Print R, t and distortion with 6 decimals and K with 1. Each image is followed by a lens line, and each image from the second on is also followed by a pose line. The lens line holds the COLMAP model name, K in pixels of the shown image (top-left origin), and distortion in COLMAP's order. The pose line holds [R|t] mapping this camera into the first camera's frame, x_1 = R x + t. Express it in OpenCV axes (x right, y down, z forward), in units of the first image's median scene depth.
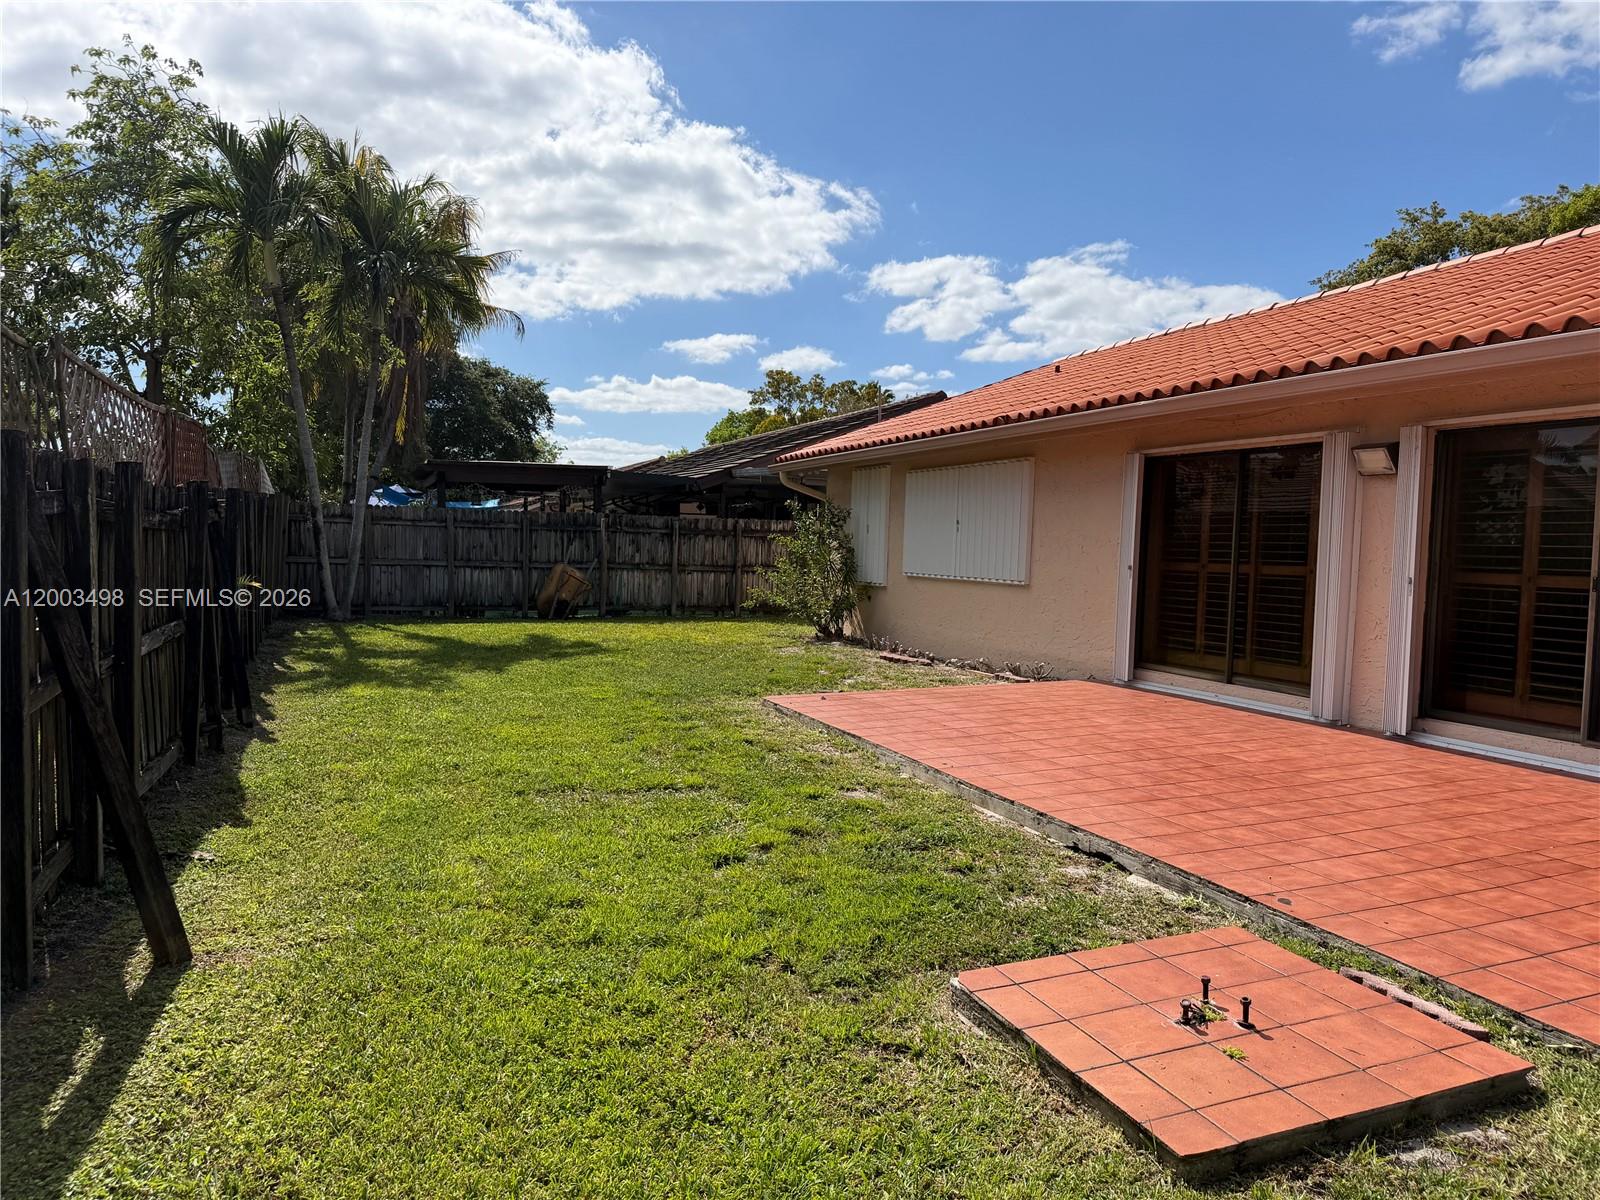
lens RADIAL K [[1128.0, 0, 817.3], [0, 1128.0, 602.6], [0, 0, 1]] dist [0.081048, -0.085895]
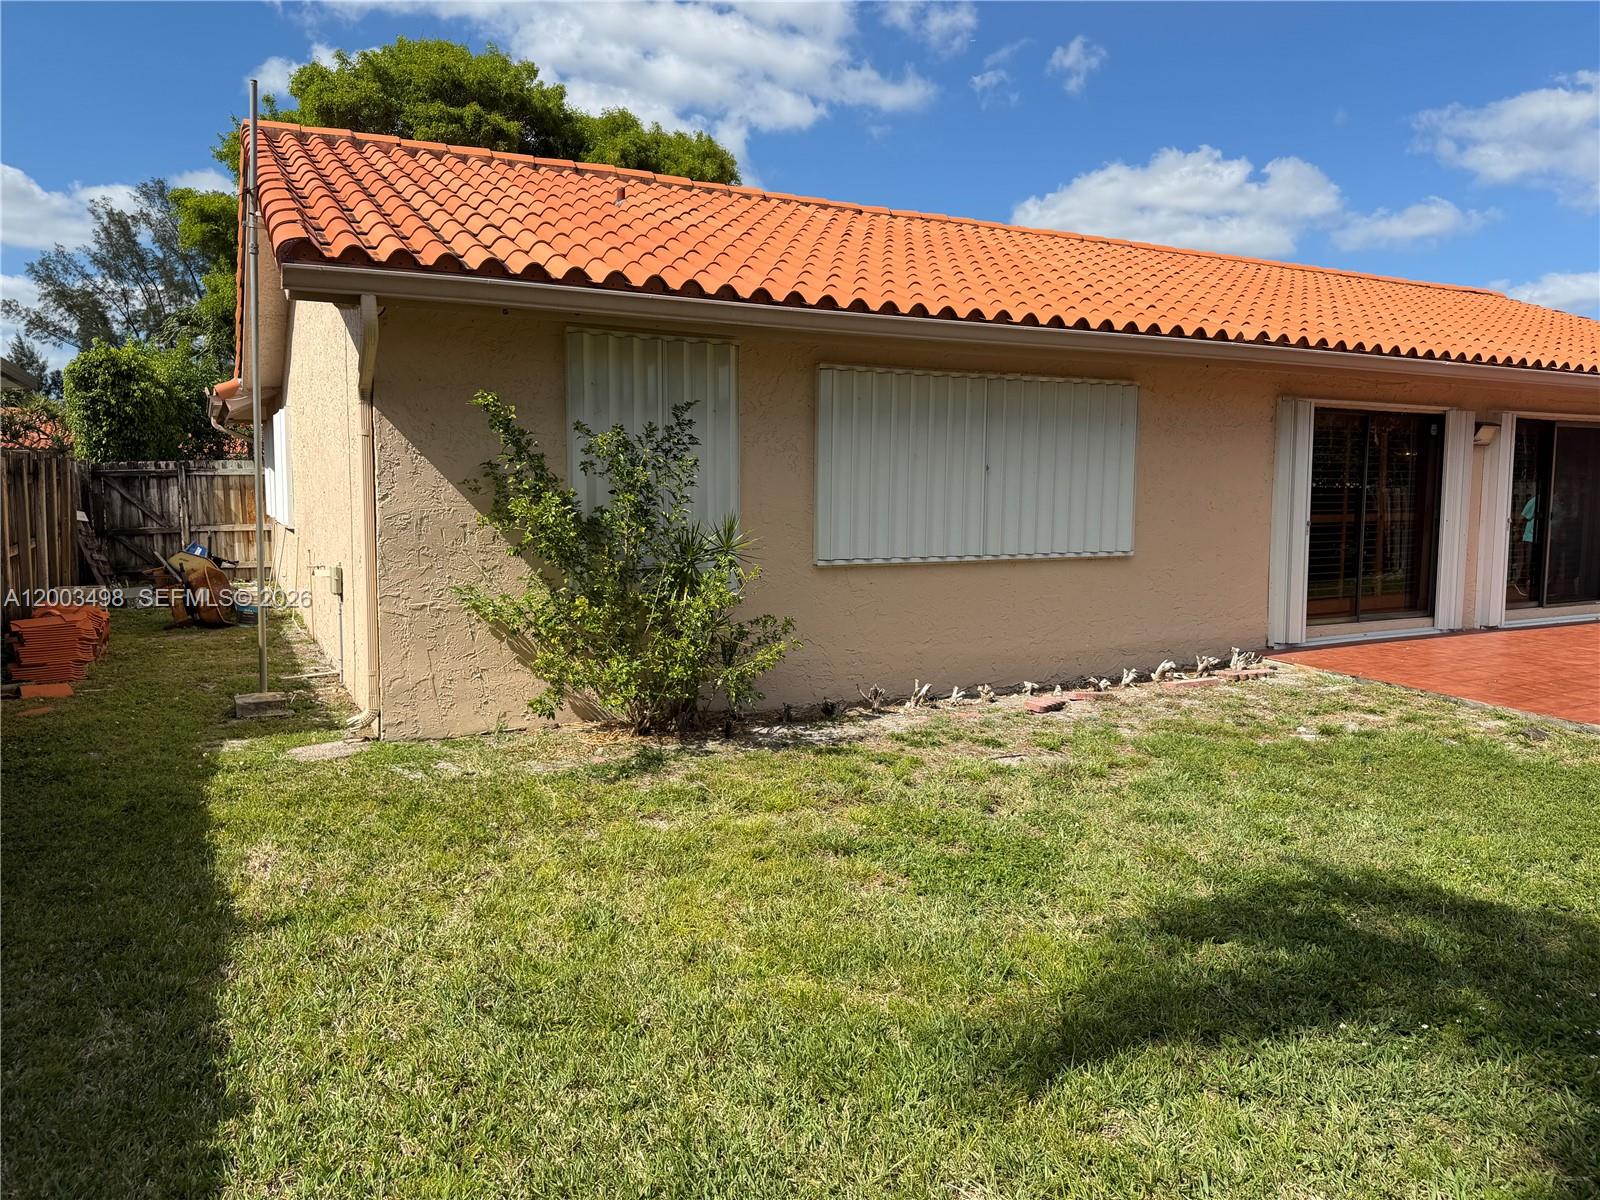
lens RADIAL K [[1128.0, 0, 799.6], [0, 1128.0, 586.0], [0, 0, 1]] dist [0.081048, -0.085895]
pose [[-0.093757, -0.110370, 0.989459, -0.681554], [0.044195, 0.992395, 0.114885, -0.115448], [-0.994614, 0.054500, -0.088166, 1.621112]]
